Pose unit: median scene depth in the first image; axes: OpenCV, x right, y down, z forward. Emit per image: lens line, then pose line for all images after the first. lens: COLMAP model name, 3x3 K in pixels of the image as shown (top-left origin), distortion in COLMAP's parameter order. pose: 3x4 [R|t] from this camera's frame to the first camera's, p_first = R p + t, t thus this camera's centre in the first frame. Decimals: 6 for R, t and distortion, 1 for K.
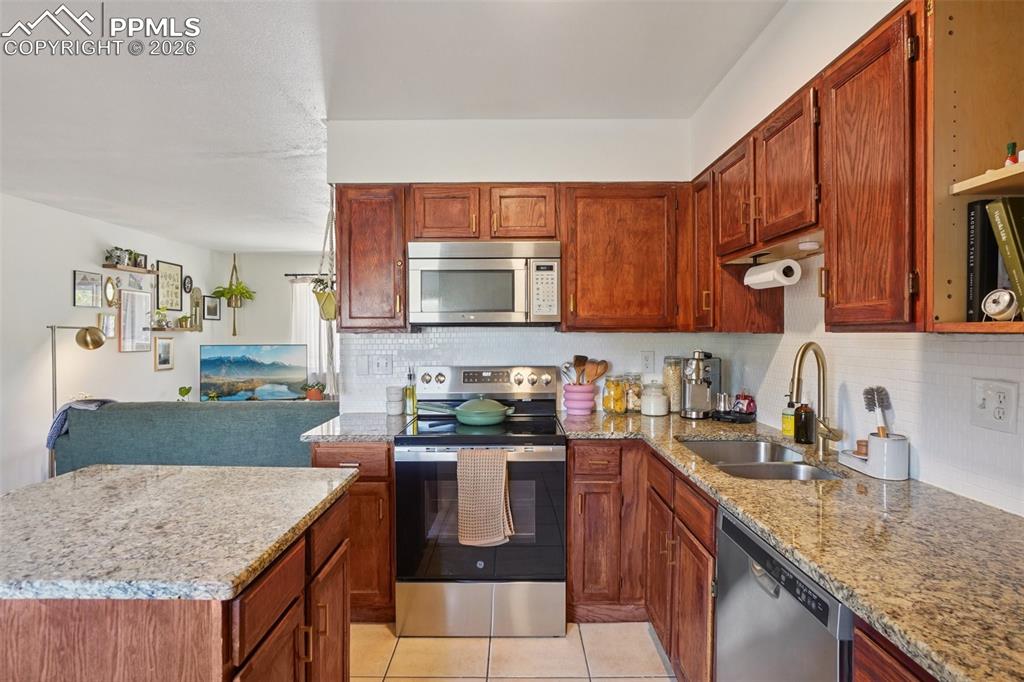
lens RADIAL K [[538.5, 0, 509.6], [0, 538.5, 339.1], [0, 0, 1]] dist [-0.027473, 0.011480]
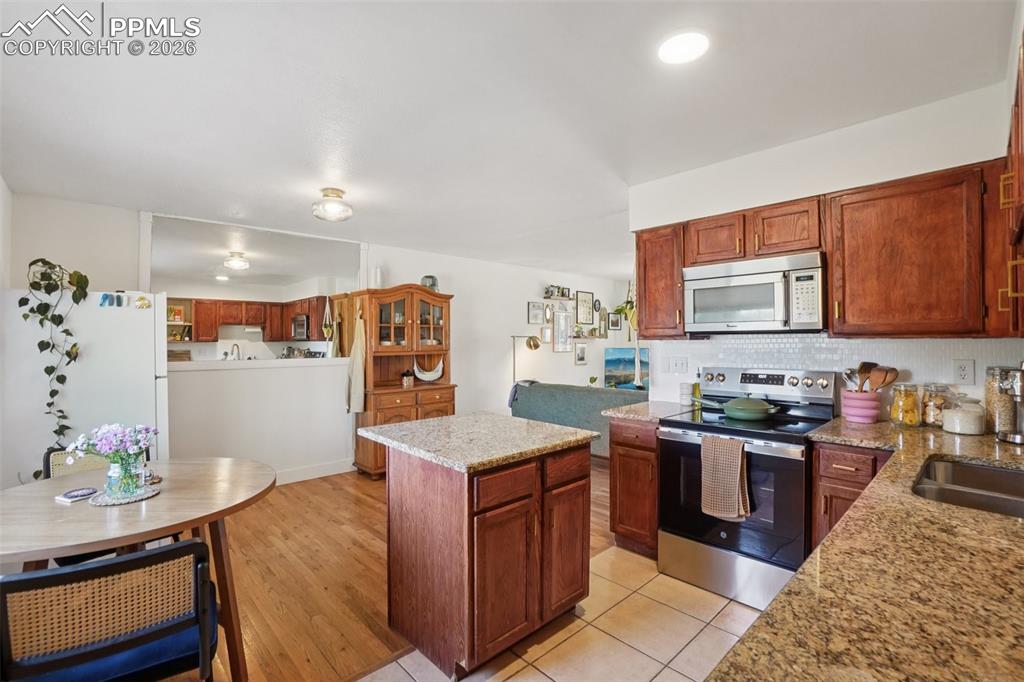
lens RADIAL K [[459.3, 0, 517.8], [0, 459.3, 336.4], [0, 0, 1]] dist [-0.021813, 0.005778]
pose [[0.695702, -0.008817, -0.718277, 0.306500], [-0.002207, 0.999894, -0.014412, -0.003205], [0.718327, 0.011612, 0.695608, -0.029125]]
